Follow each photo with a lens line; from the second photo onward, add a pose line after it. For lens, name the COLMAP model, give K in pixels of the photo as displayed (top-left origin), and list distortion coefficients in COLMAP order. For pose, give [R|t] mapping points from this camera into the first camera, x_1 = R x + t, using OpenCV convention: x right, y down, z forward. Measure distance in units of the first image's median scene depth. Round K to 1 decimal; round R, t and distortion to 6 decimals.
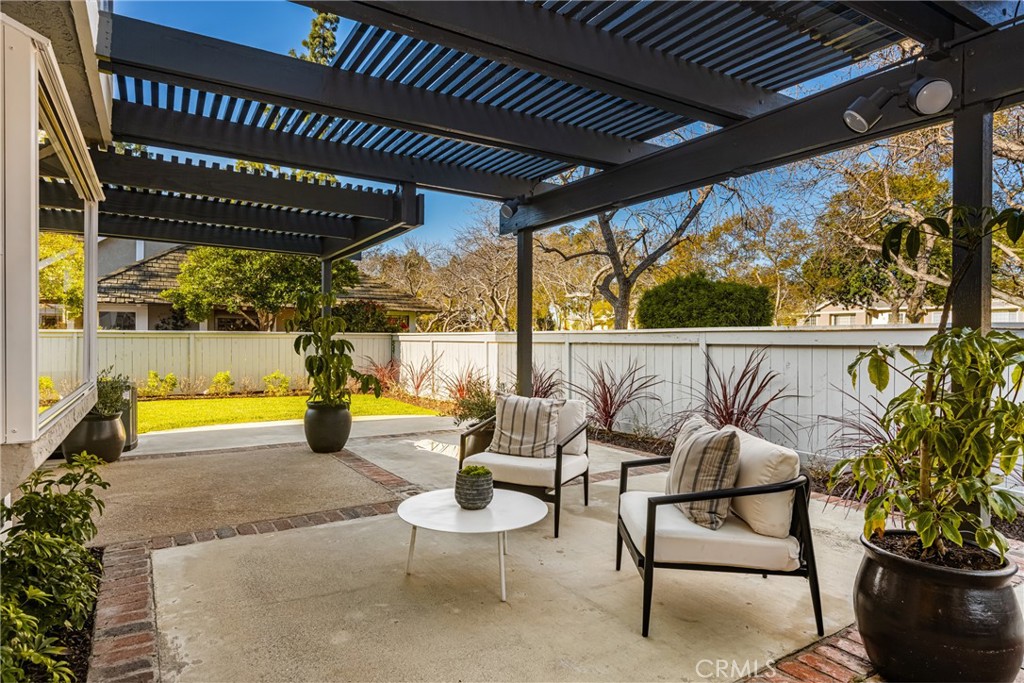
lens RADIAL K [[613.5, 0, 512.0], [0, 613.5, 341.6], [0, 0, 1]] dist [0.006444, -0.000030]
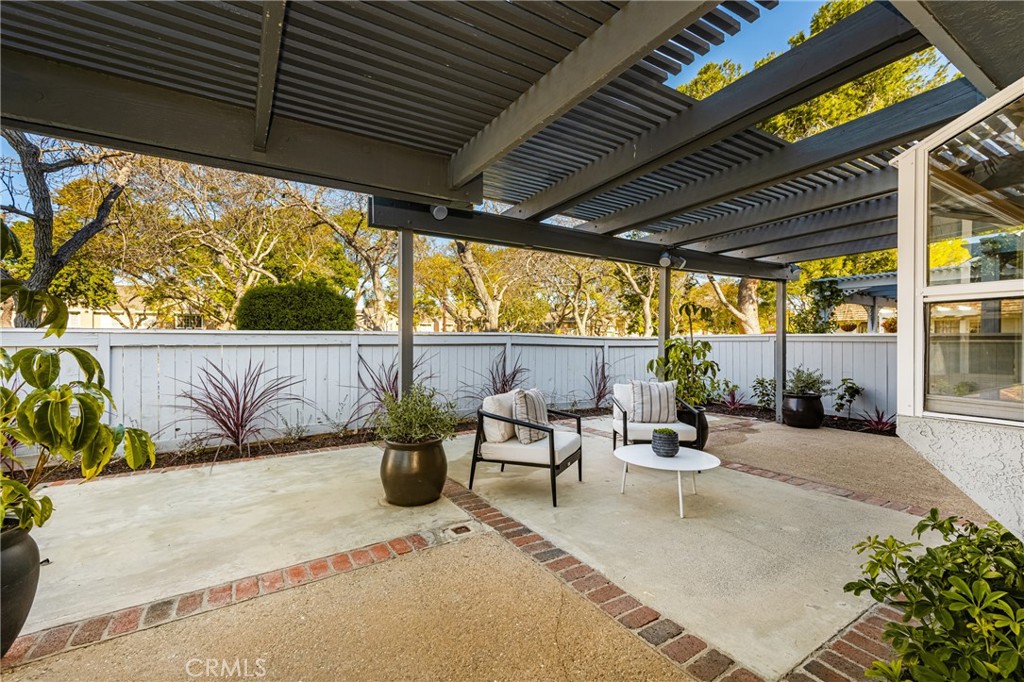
lens RADIAL K [[437.9, 0, 511.6], [0, 437.9, 341.0], [0, 0, 1]] dist [-0.016479, -0.000166]
pose [[-0.018537, -0.005245, 0.999814, -0.720395], [0.003179, 0.999981, 0.005305, -0.008887], [-0.999823, 0.003277, -0.018520, 0.902014]]
